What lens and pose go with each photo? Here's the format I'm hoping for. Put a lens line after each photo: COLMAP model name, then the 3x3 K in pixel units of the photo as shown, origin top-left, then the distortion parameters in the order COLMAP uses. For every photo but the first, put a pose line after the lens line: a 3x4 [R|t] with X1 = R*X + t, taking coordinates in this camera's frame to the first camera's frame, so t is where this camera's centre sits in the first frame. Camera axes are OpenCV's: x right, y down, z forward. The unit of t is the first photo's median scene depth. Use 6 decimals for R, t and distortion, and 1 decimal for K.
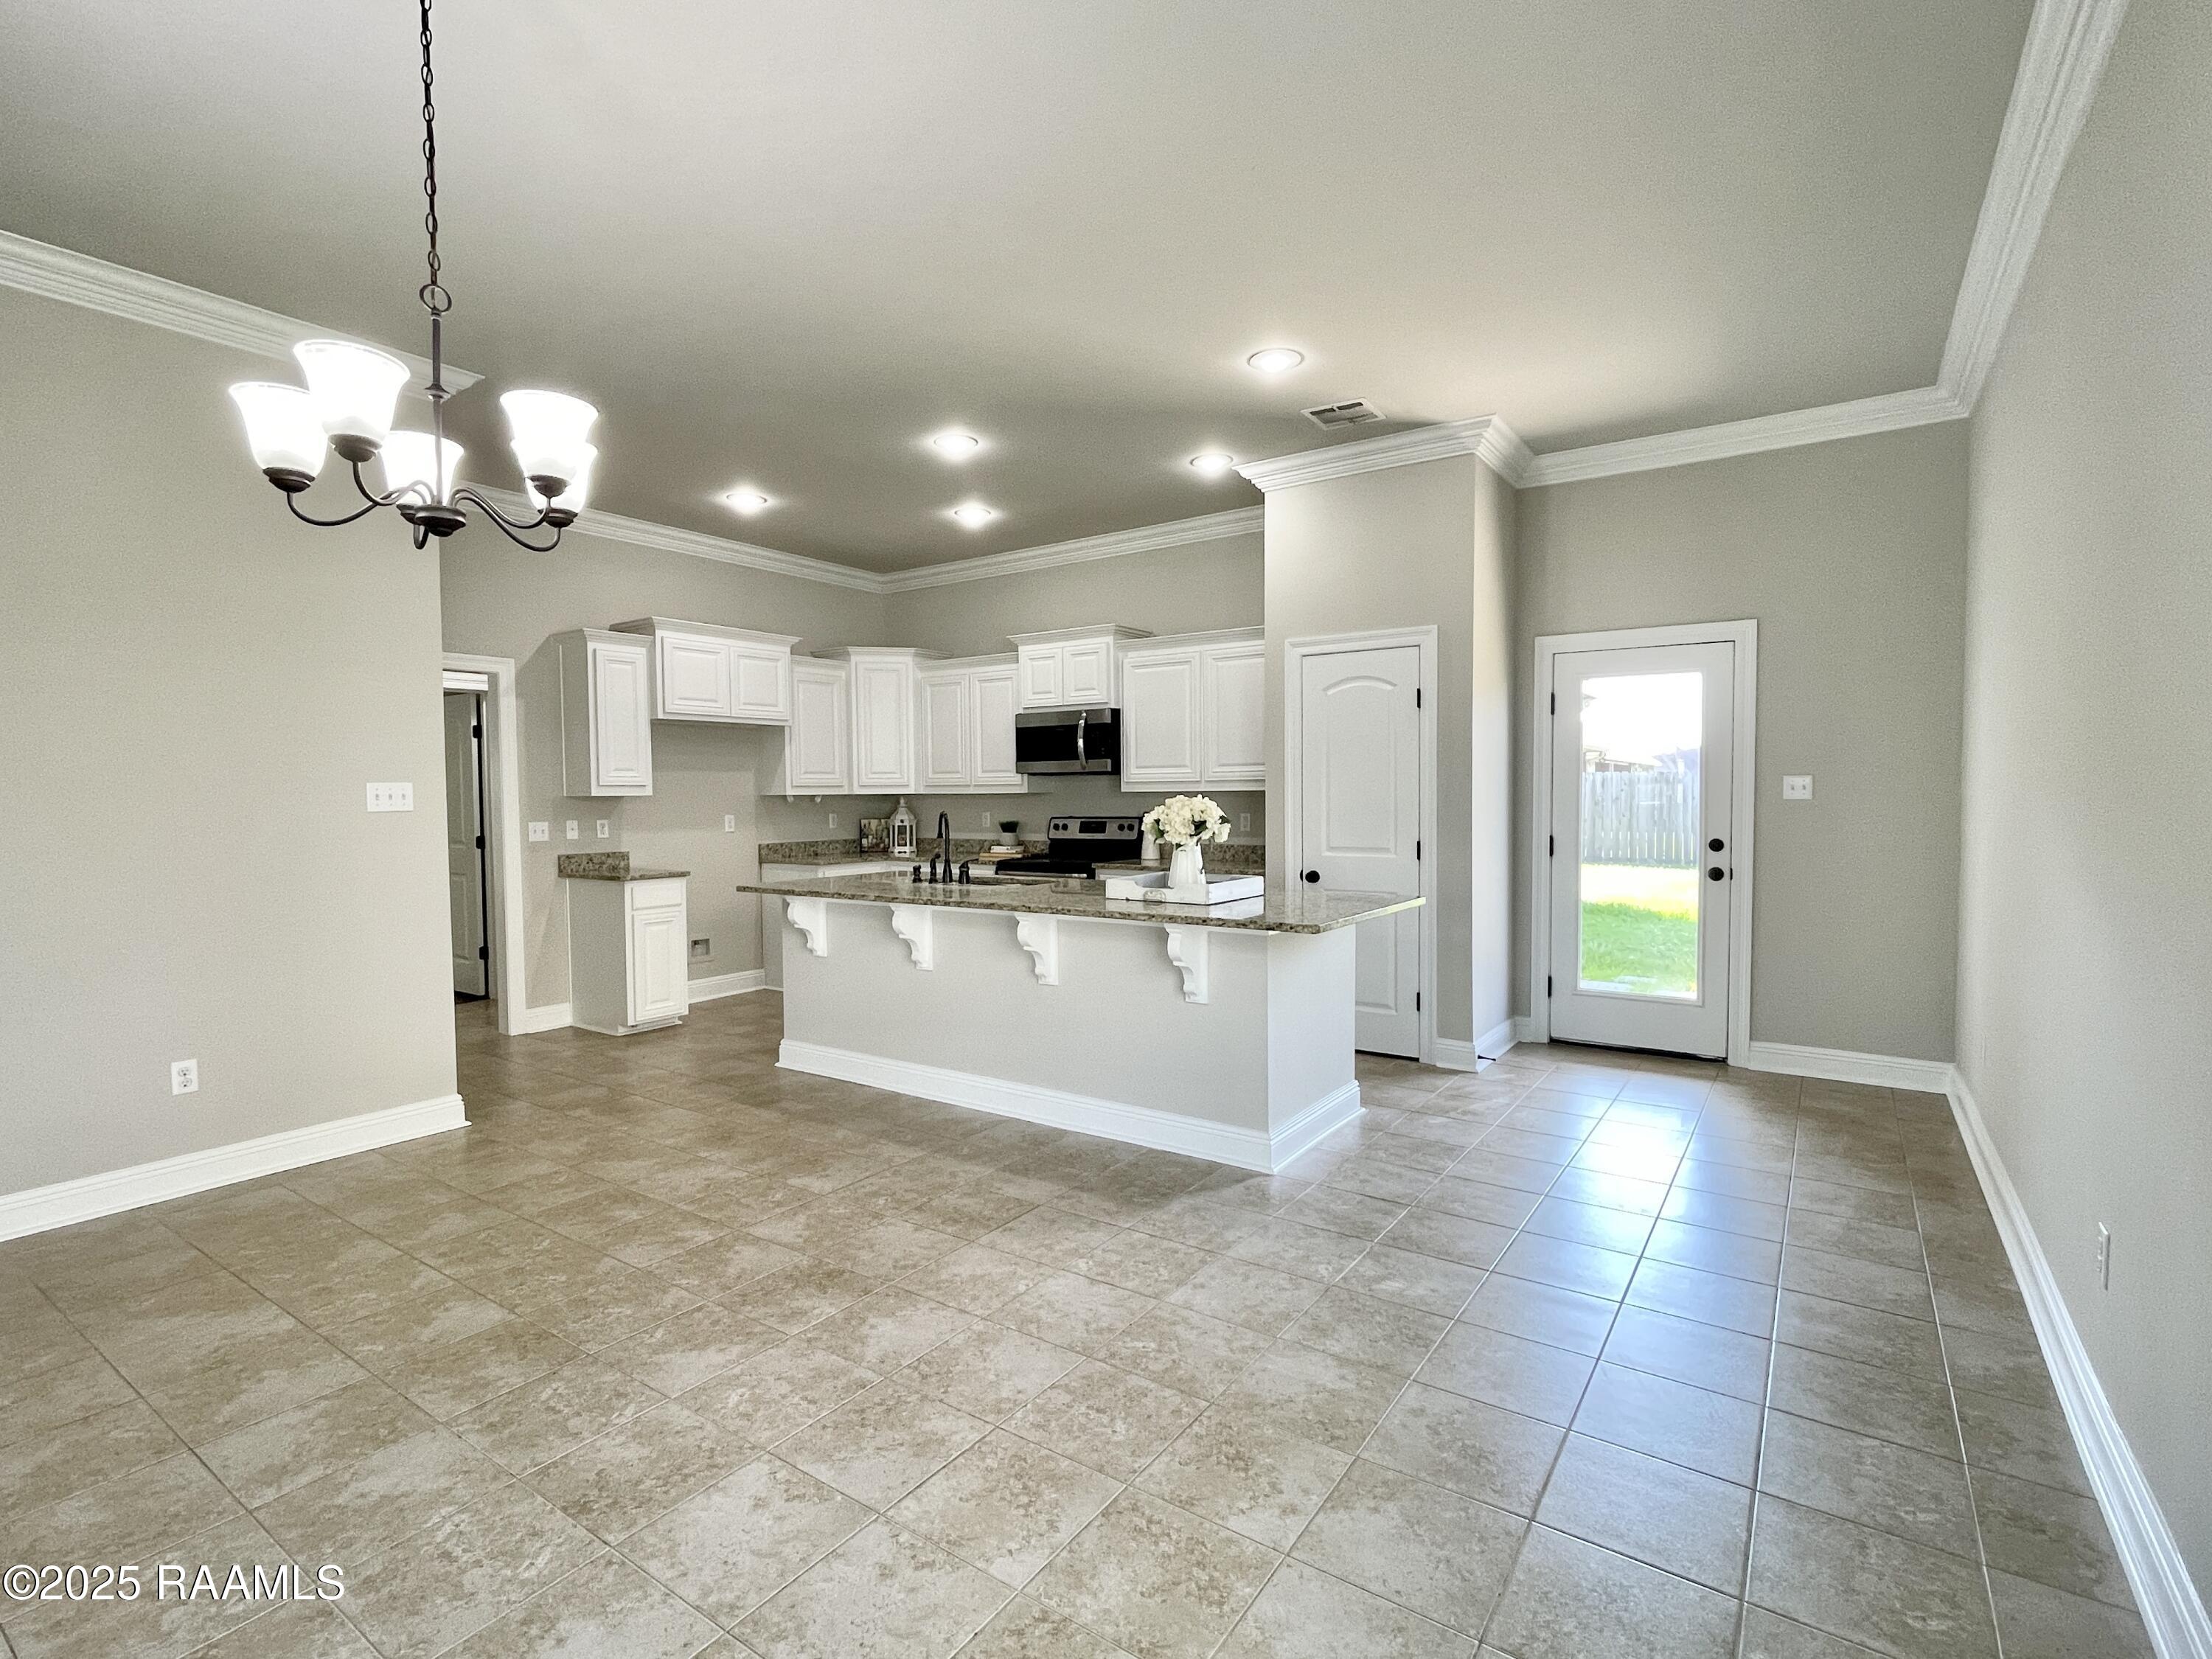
lens RADIAL K [[1061.6, 0, 1114.9], [0, 1061.6, 831.3], [0, 0, 1]] dist [-0.002064, 0.003316]
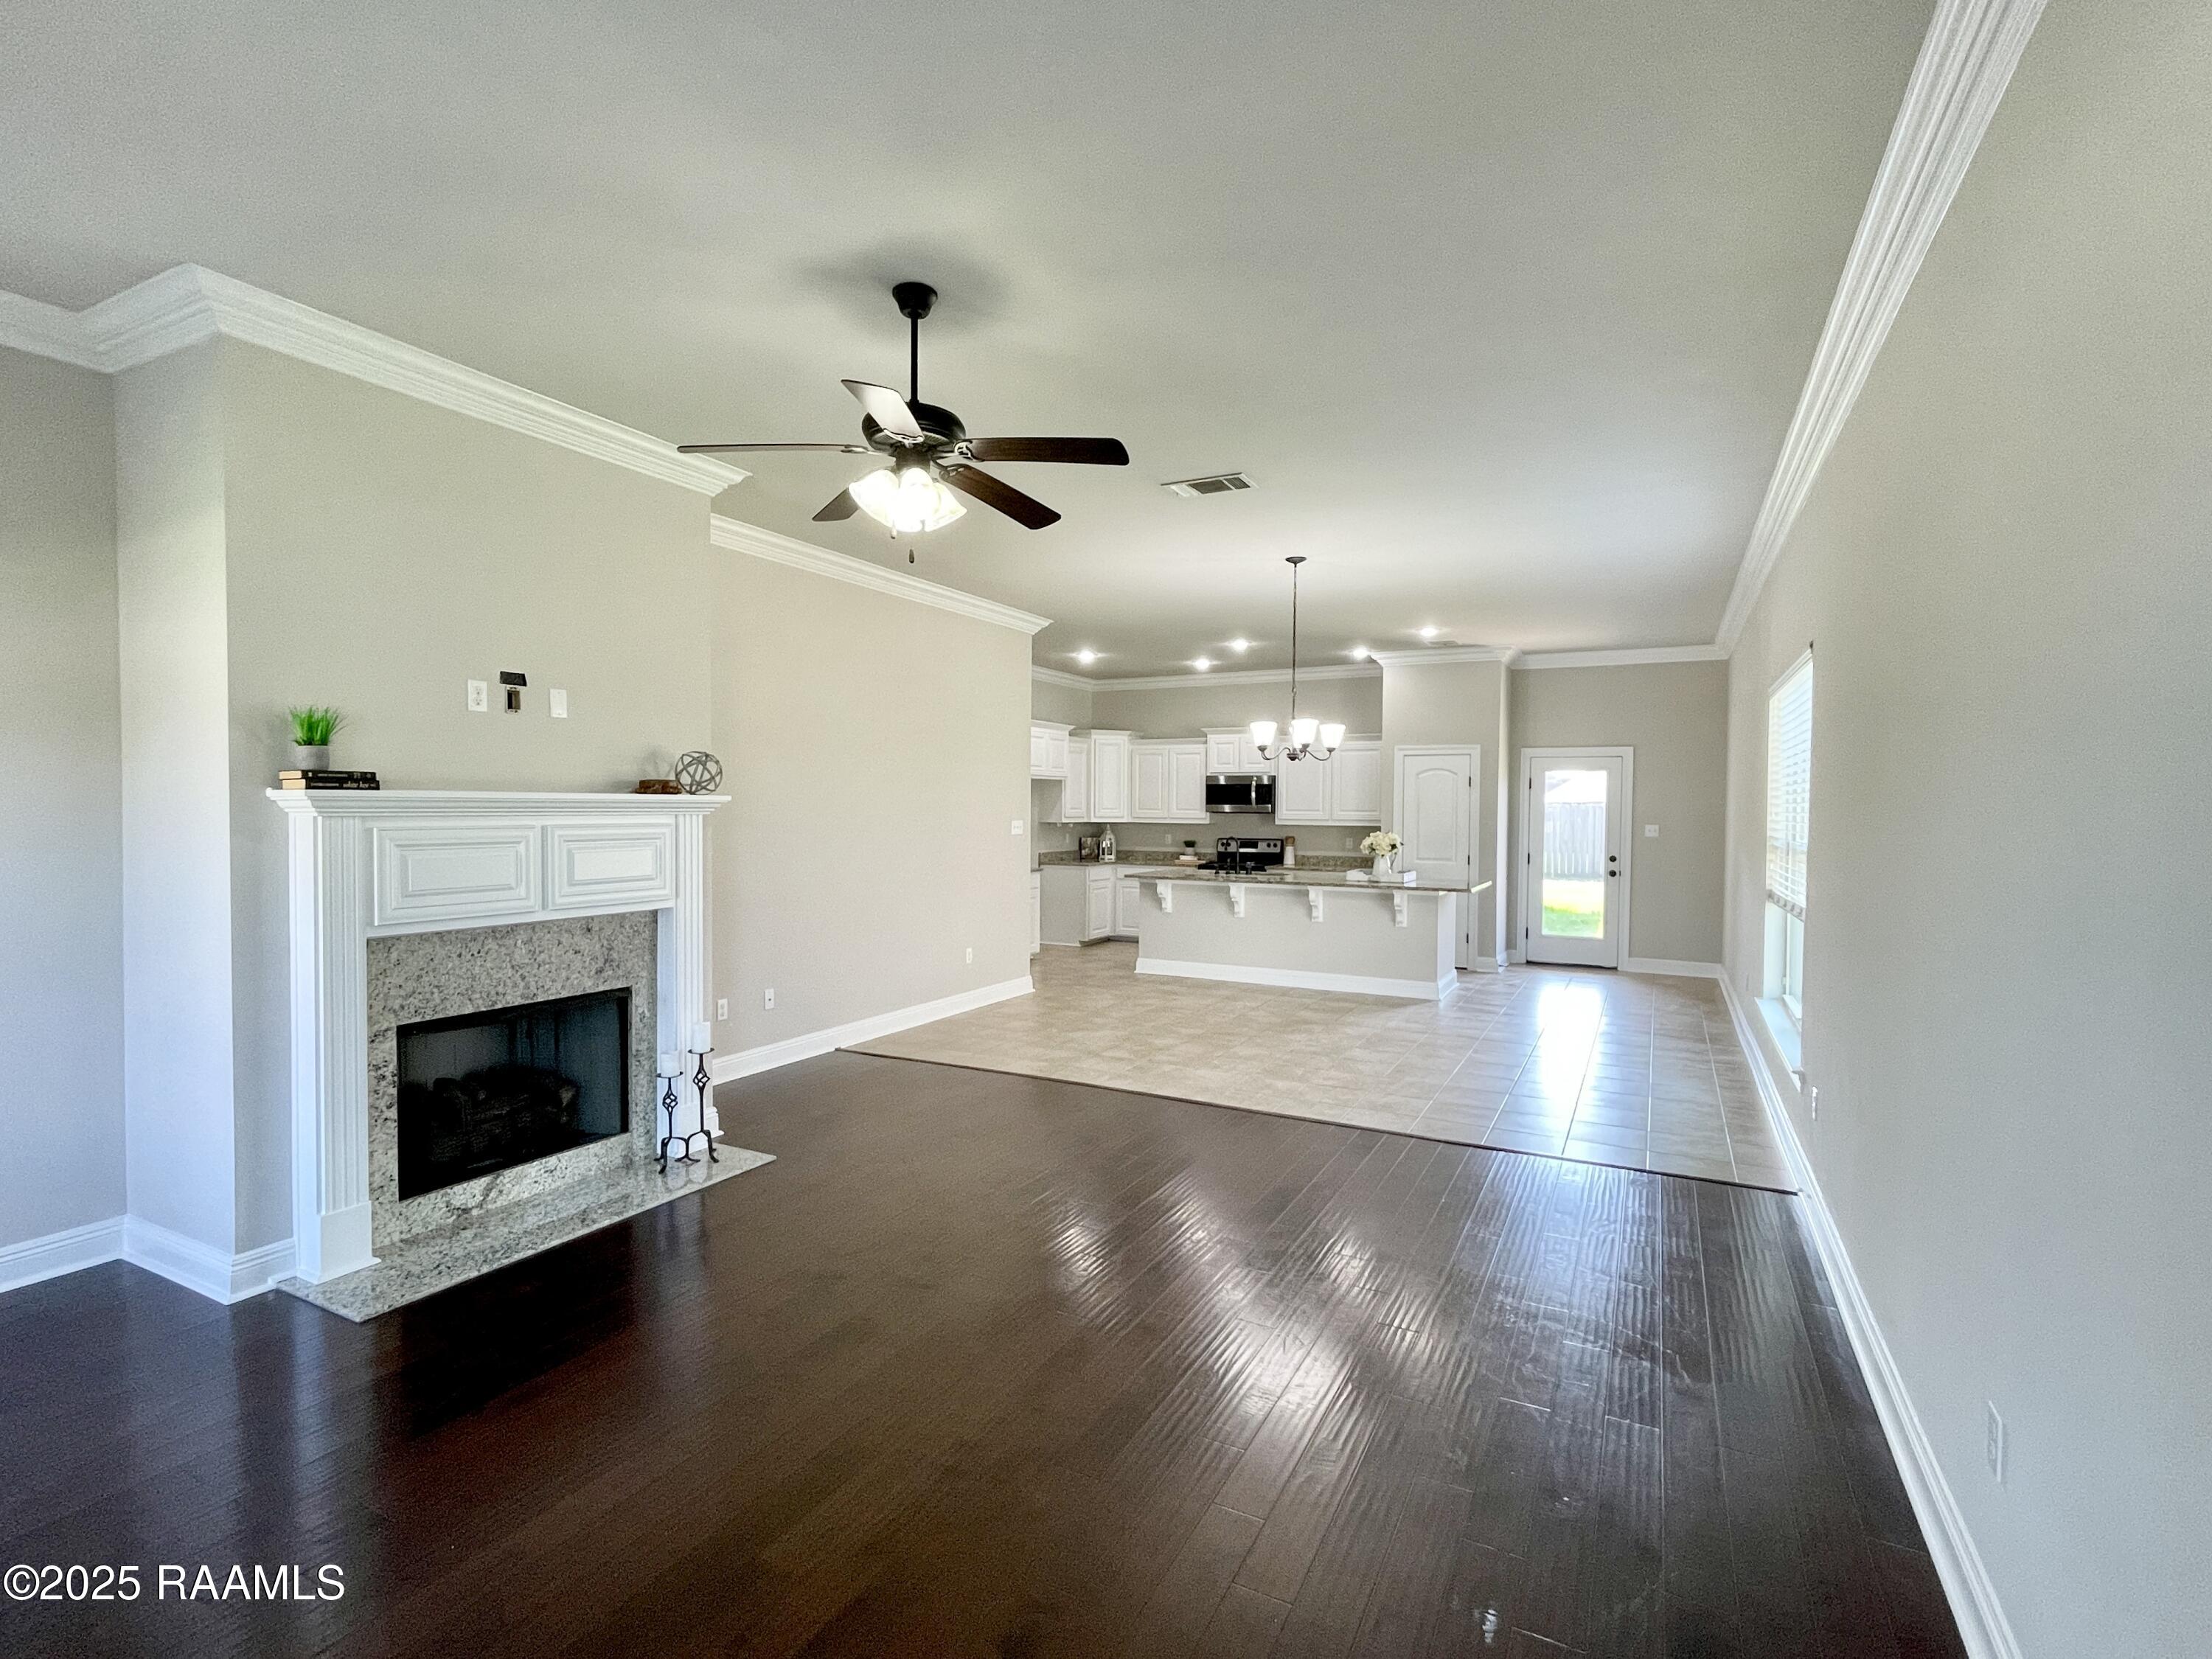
lens RADIAL K [[1061.6, 0, 1108.7], [0, 1061.6, 830.8], [0, 0, 1]] dist [-0.002064, 0.003316]
pose [[0.992800, 0.014480, 0.118901, -0.490630], [-0.012900, 0.999818, -0.014044, 0.000430], [-0.119083, 0.012409, 0.992807, -0.695125]]
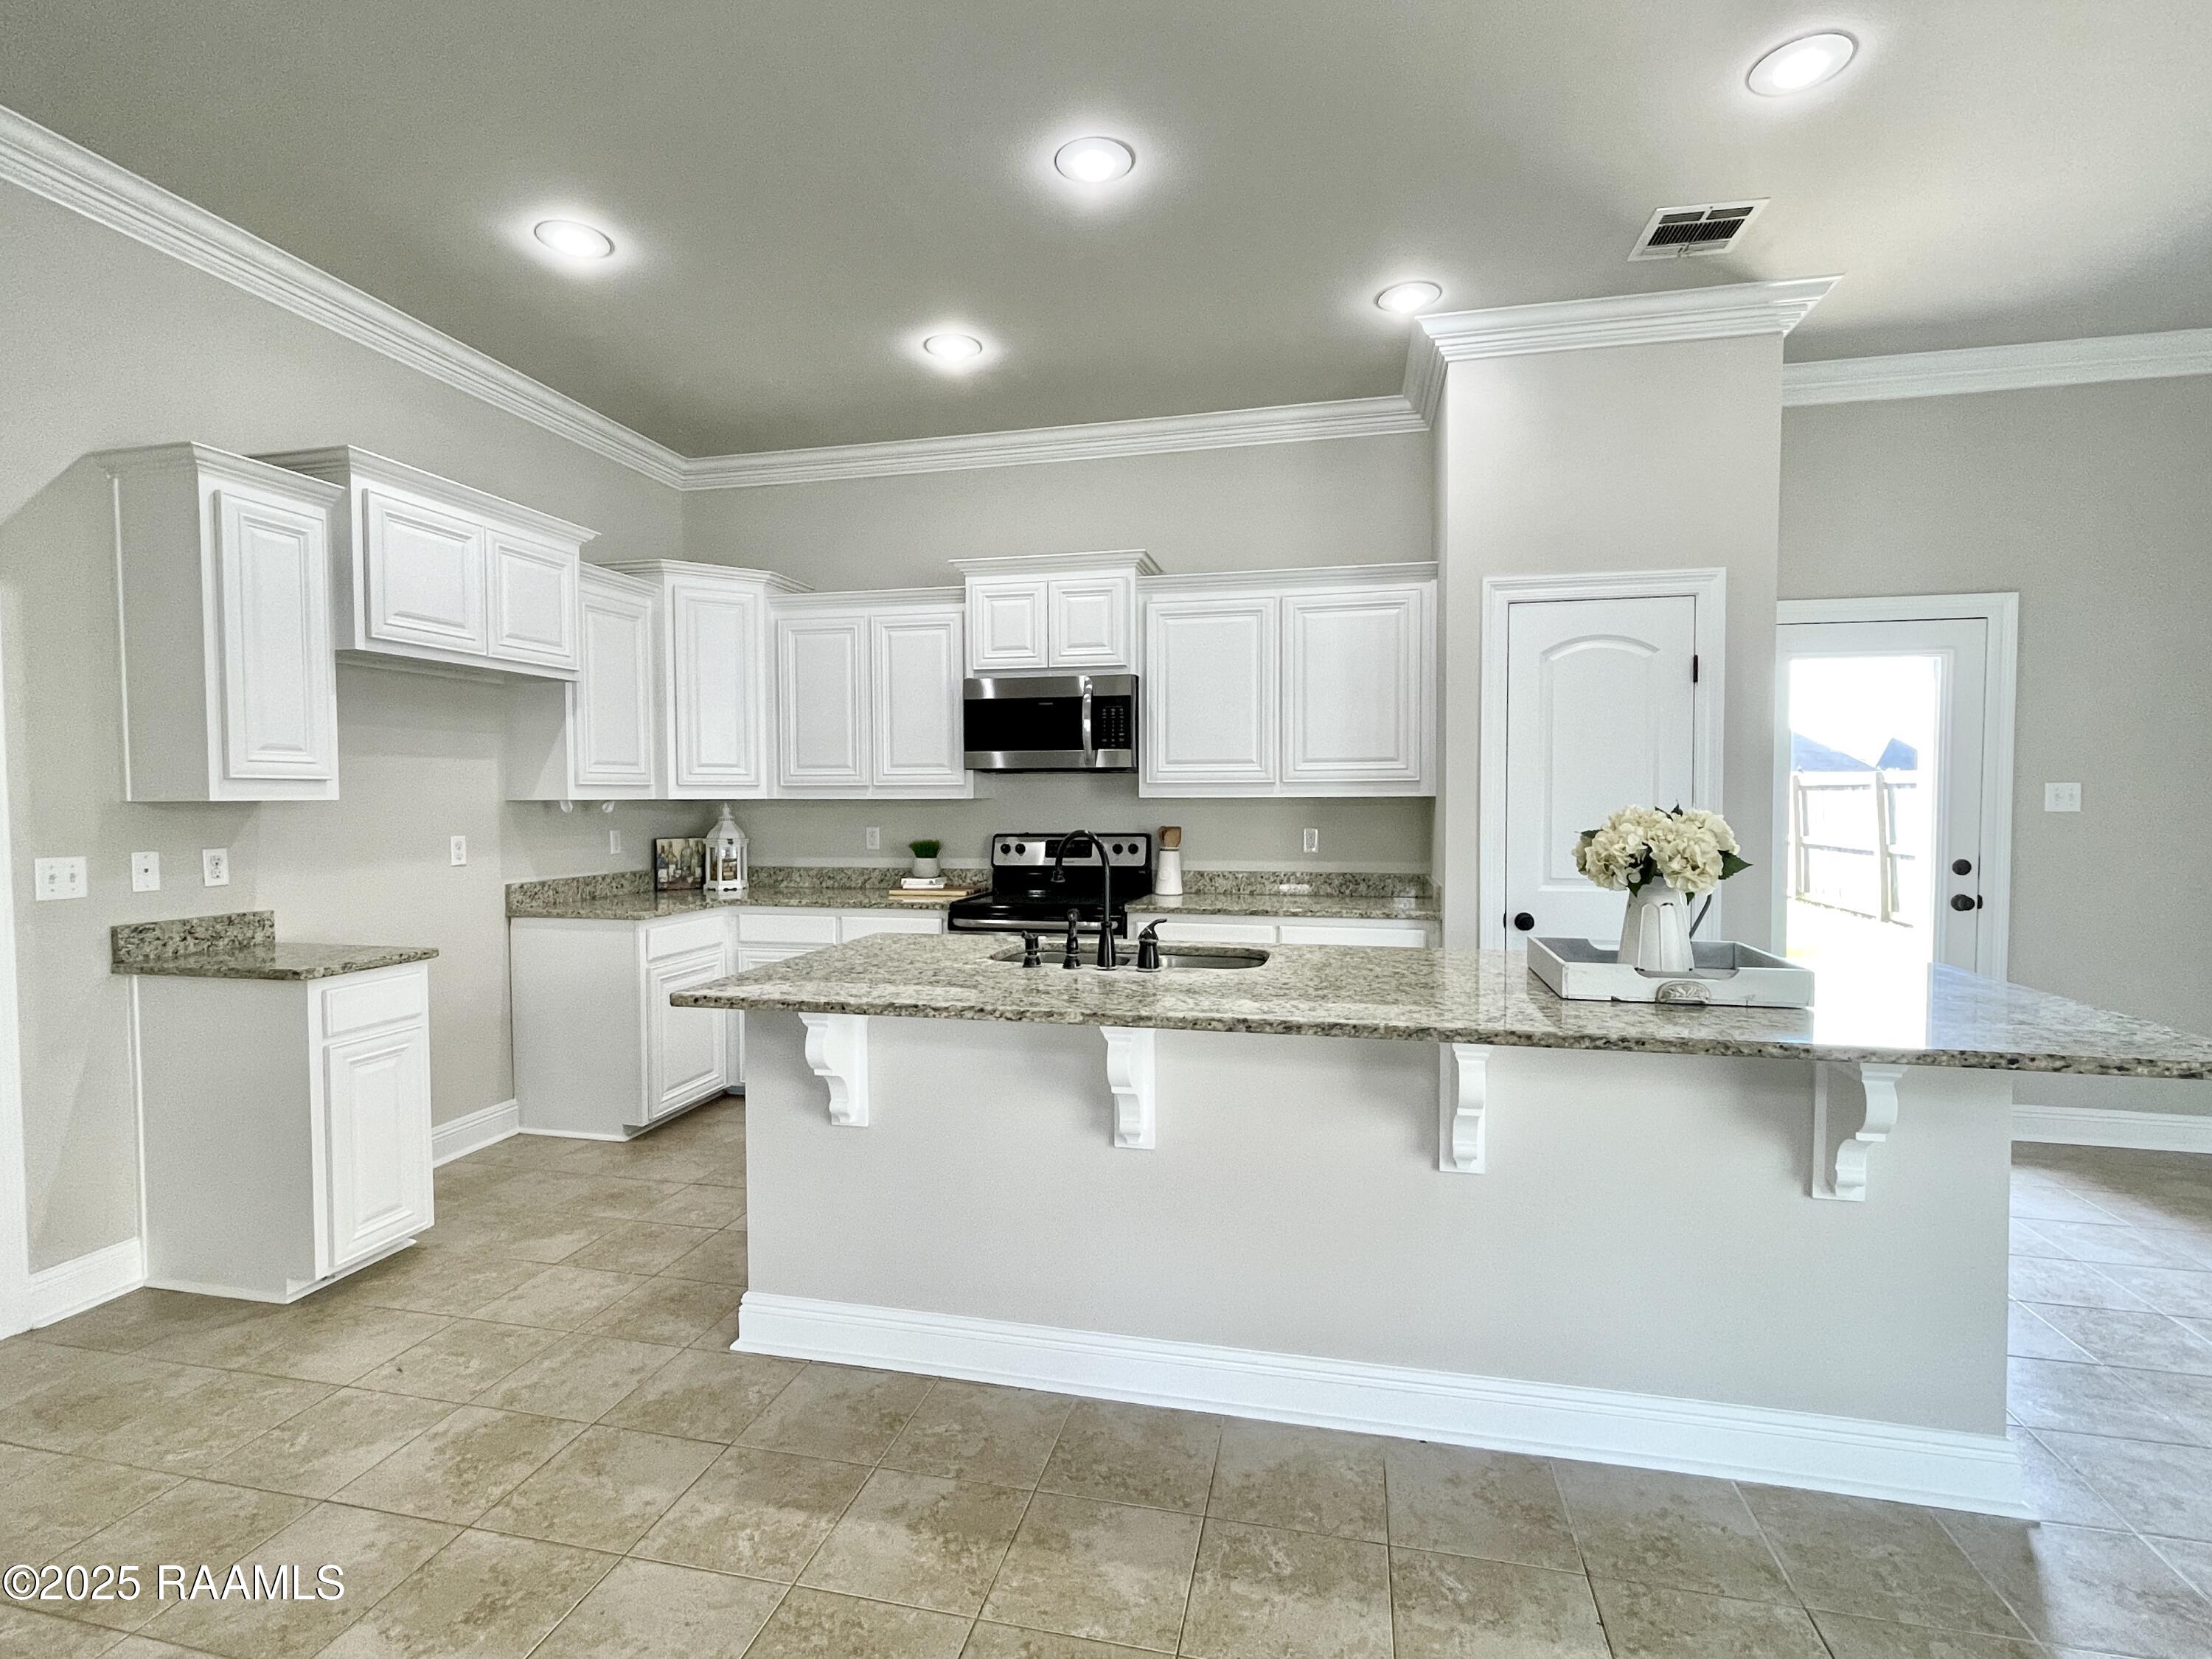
lens RADIAL K [[1061.6, 0, 1109.2], [0, 1061.6, 826.9], [0, 0, 1]] dist [-0.002064, 0.003316]
pose [[0.930533, -0.004579, 0.366180, -0.280715], [0.008318, 0.999928, -0.008634, -0.013551], [-0.366114, 0.011080, 0.930504, 0.395165]]
